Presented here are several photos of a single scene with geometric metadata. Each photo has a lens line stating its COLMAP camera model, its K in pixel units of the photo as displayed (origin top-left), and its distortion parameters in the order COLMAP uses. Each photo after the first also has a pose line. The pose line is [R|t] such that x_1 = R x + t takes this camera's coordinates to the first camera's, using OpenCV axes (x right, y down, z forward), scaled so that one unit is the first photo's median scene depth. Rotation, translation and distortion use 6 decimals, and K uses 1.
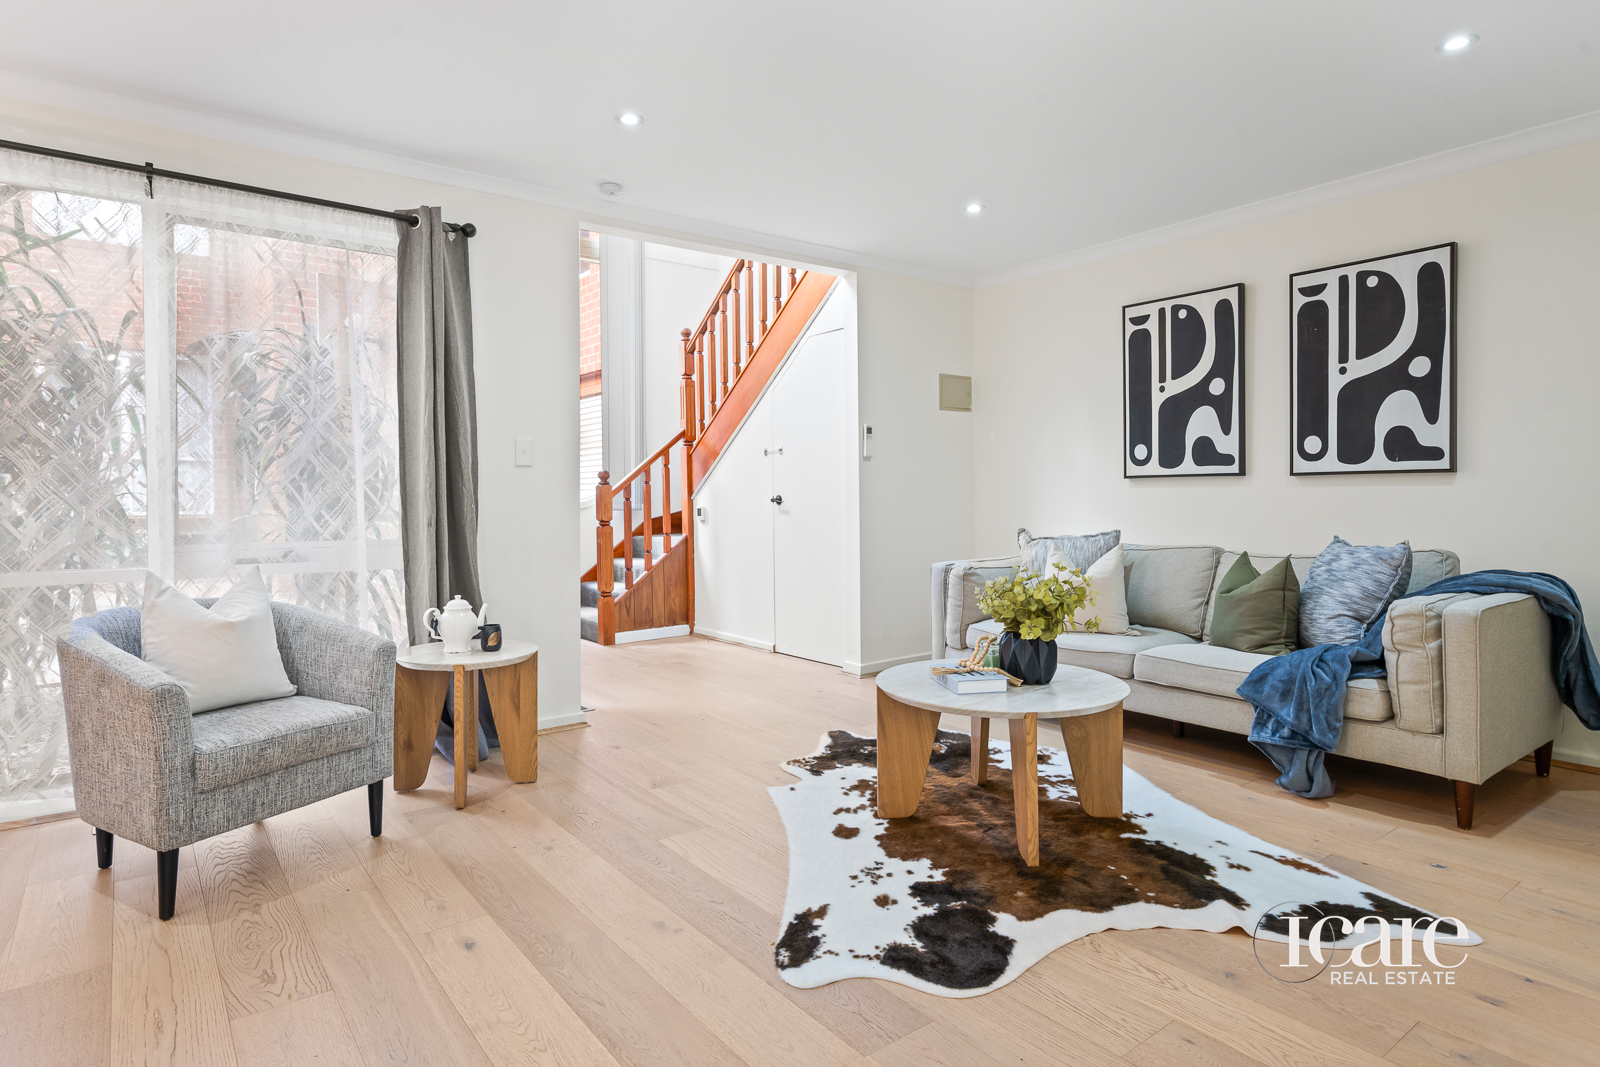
lens RADIAL K [[880.2, 0, 798.6], [0, 880.2, 520.1], [0, 0, 1]] dist [0.019487, 0.000096]
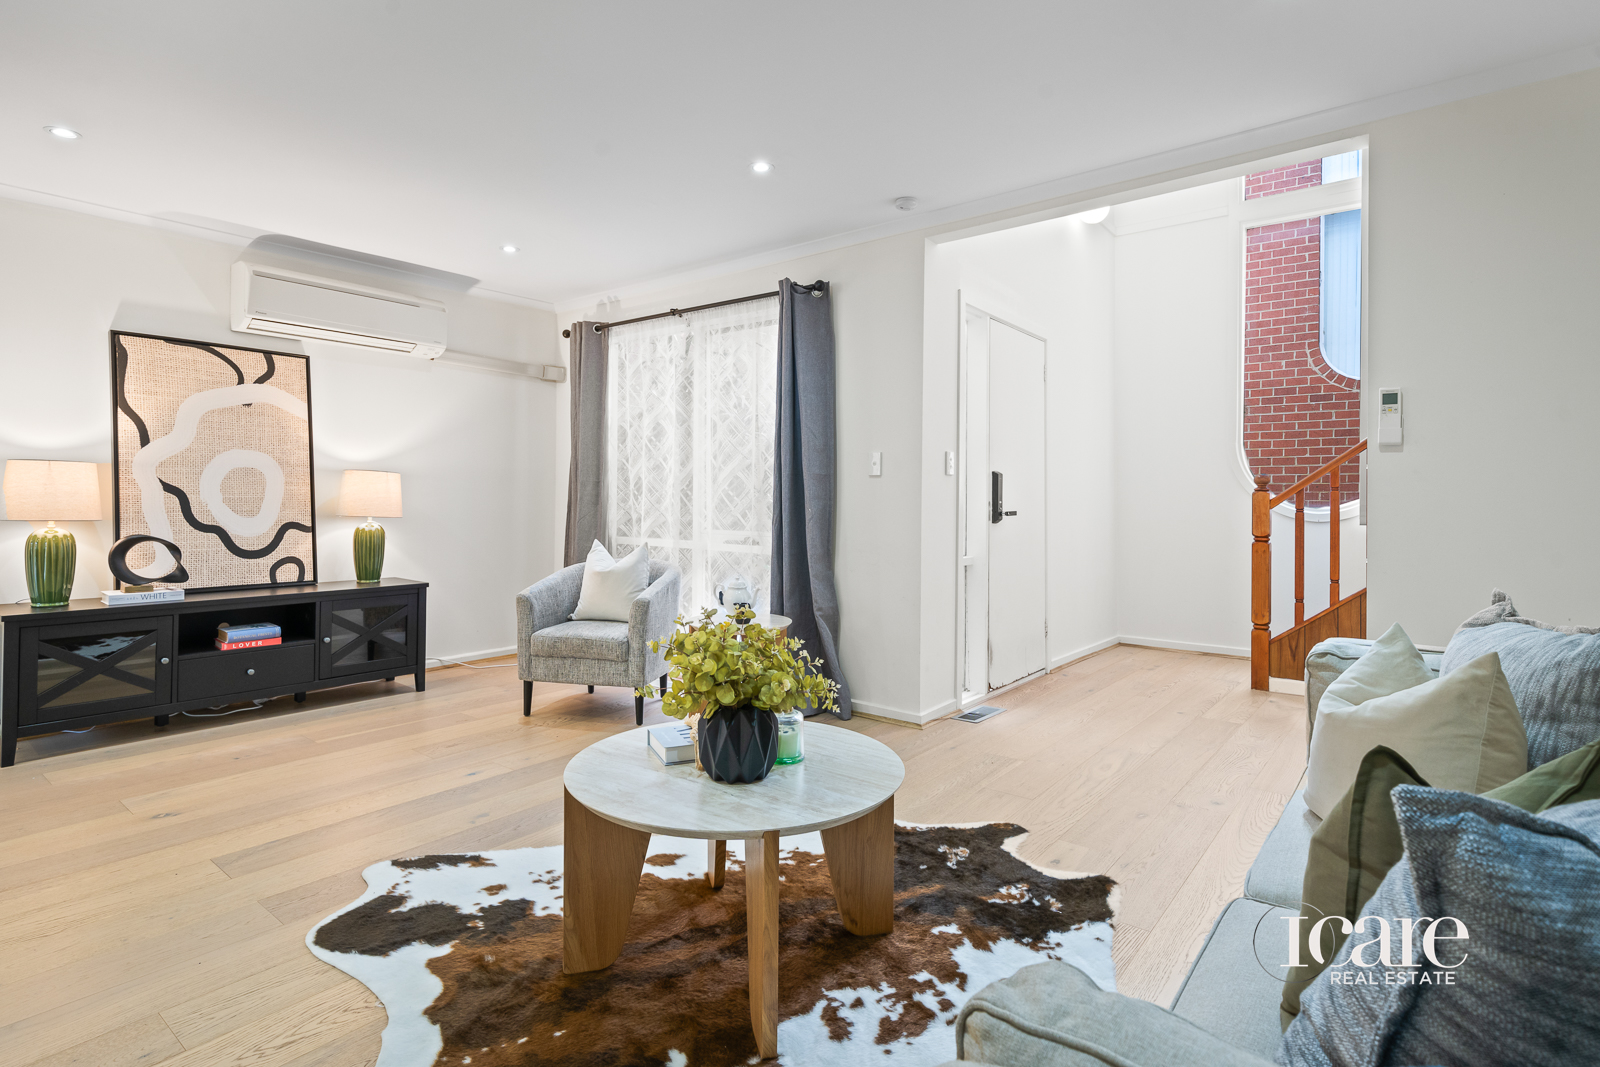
lens RADIAL K [[807.4, 0, 789.2], [0, 807.4, 504.4], [0, 0, 1]] dist [0.007339, 0.000345]
pose [[0.236812, 0.018607, -0.971377, 1.155564], [-0.039646, 0.999169, 0.009474, -0.053931], [0.970746, 0.036268, 0.237353, 1.136155]]
